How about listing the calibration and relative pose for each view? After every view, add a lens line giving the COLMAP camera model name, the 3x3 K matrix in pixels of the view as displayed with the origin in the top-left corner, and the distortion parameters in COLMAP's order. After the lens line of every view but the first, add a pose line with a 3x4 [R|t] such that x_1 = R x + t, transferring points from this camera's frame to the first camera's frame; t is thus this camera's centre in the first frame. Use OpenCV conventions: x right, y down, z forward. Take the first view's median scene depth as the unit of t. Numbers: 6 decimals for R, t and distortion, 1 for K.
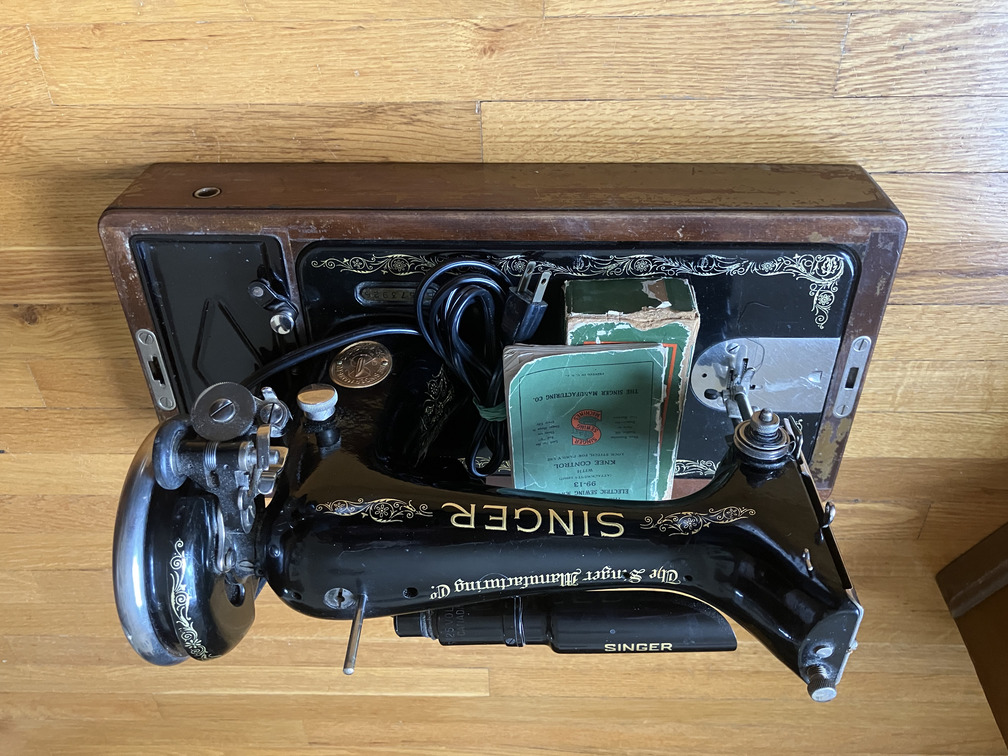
lens RADIAL K [[892.7, 0, 503.8], [0, 892.7, 380.7], [0, 0, 1]] dist [-0.010639, -0.007169]
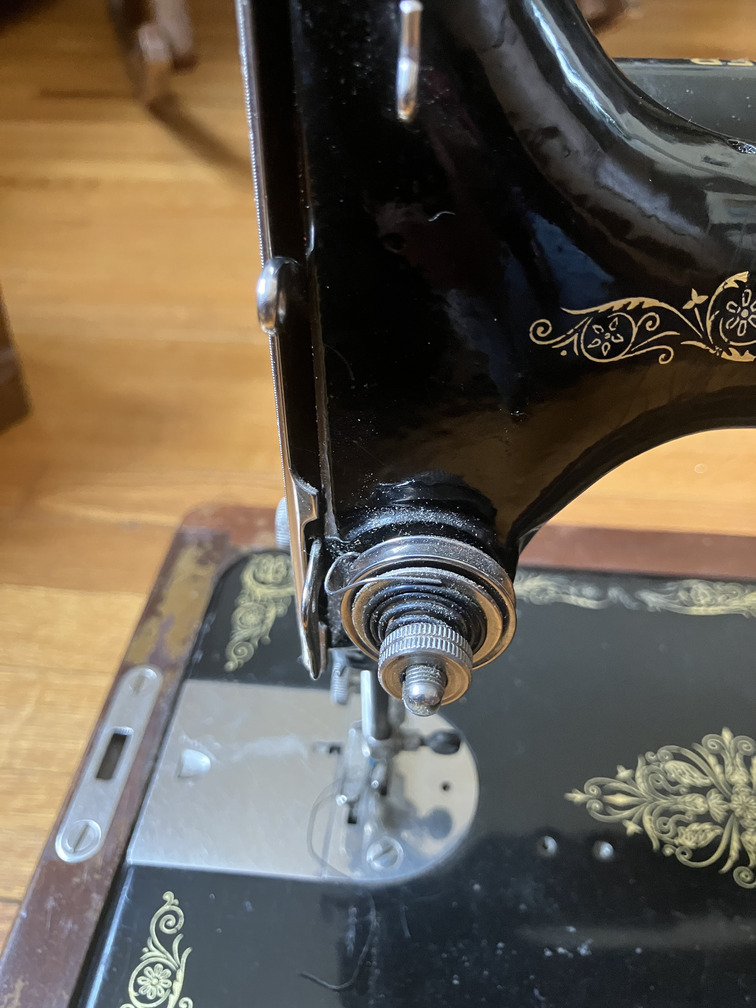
lens RADIAL K [[892.7, 0, 376.0], [0, 892.7, 504.6], [0, 0, 1]] dist [-0.010639, -0.007169]
pose [[-0.993967, -0.044418, 0.100287, 0.223038], [0.067469, -0.968488, 0.239747, 0.020324], [0.086478, 0.245067, 0.965642, 0.556787]]
